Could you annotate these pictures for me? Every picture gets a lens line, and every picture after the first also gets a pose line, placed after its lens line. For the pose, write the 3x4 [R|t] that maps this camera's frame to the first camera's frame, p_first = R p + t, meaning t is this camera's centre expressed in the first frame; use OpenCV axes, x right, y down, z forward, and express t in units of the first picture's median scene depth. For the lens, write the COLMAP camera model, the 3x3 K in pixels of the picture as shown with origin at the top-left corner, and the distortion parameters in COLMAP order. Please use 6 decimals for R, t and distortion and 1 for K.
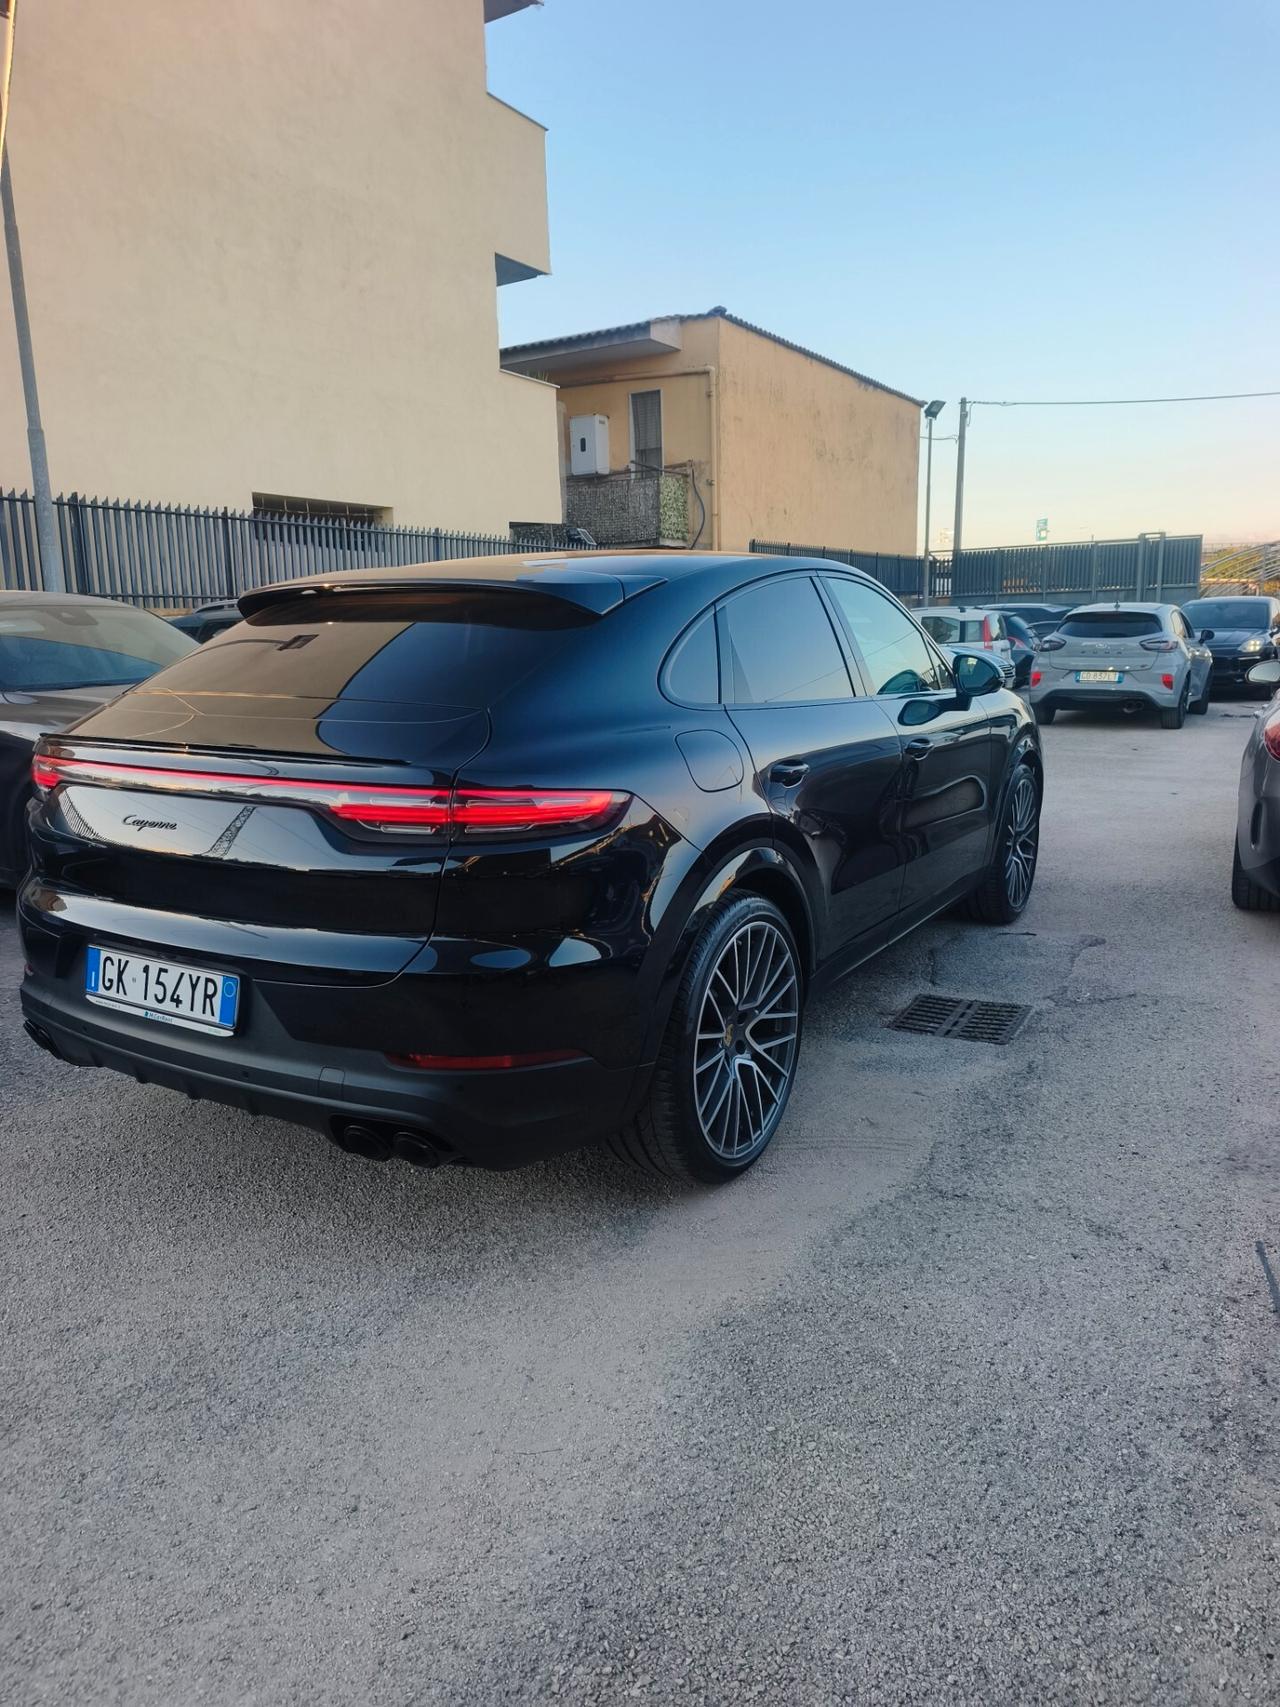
lens RADIAL K [[1183.8, 0, 645.6], [0, 1183.8, 858.9], [0, 0, 1]] dist [0.014328, -0.007818]
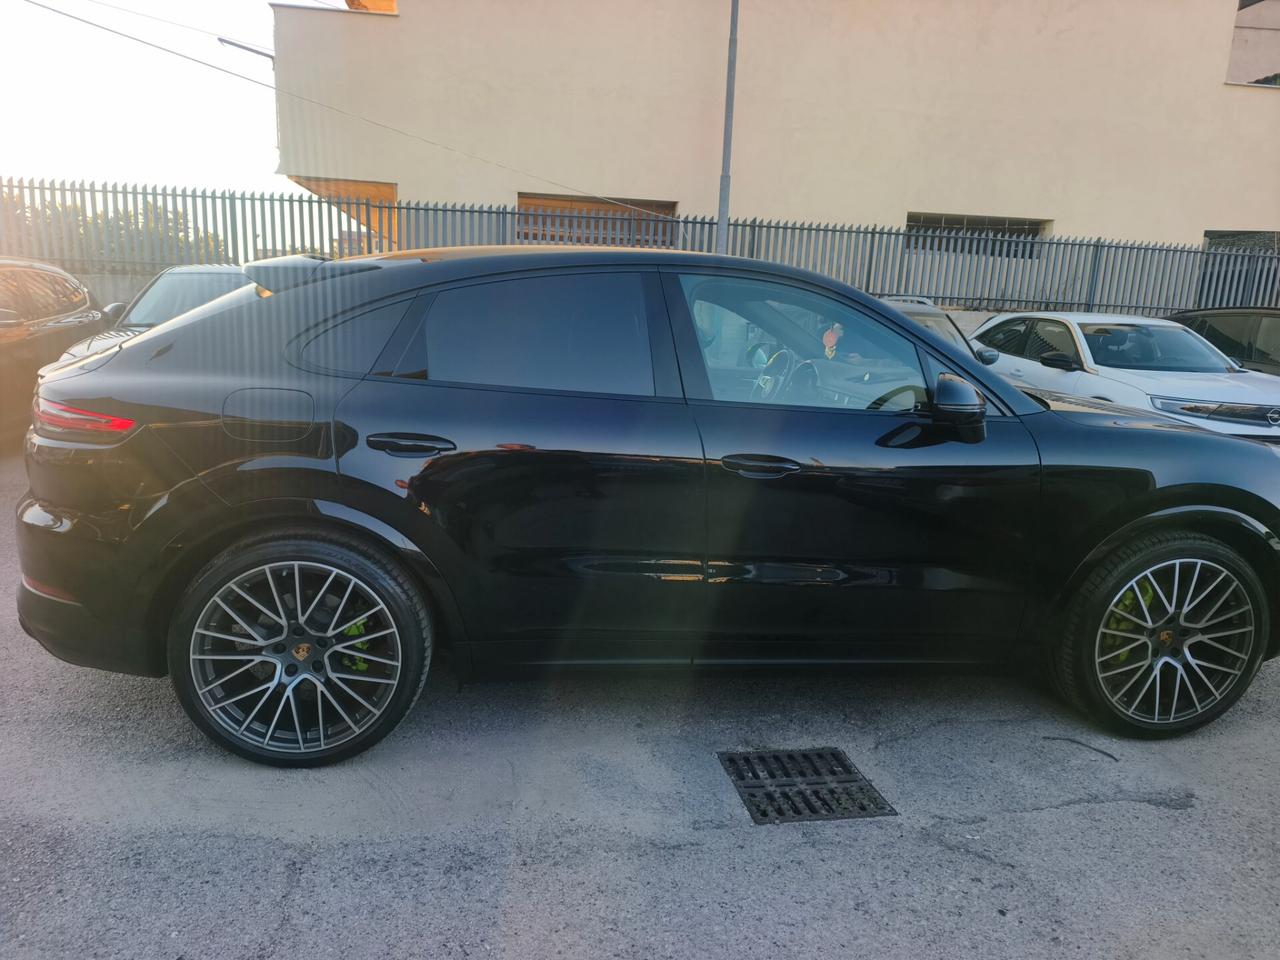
lens RADIAL K [[887.6, 0, 641.9], [0, 887.6, 483.2], [0, 0, 1]] dist [0.014328, -0.007818]
pose [[0.615282, 0.196343, -0.763464, 0.345332], [-0.204426, 0.975095, 0.086021, -0.060410], [0.761340, 0.103144, 0.640096, 0.249048]]
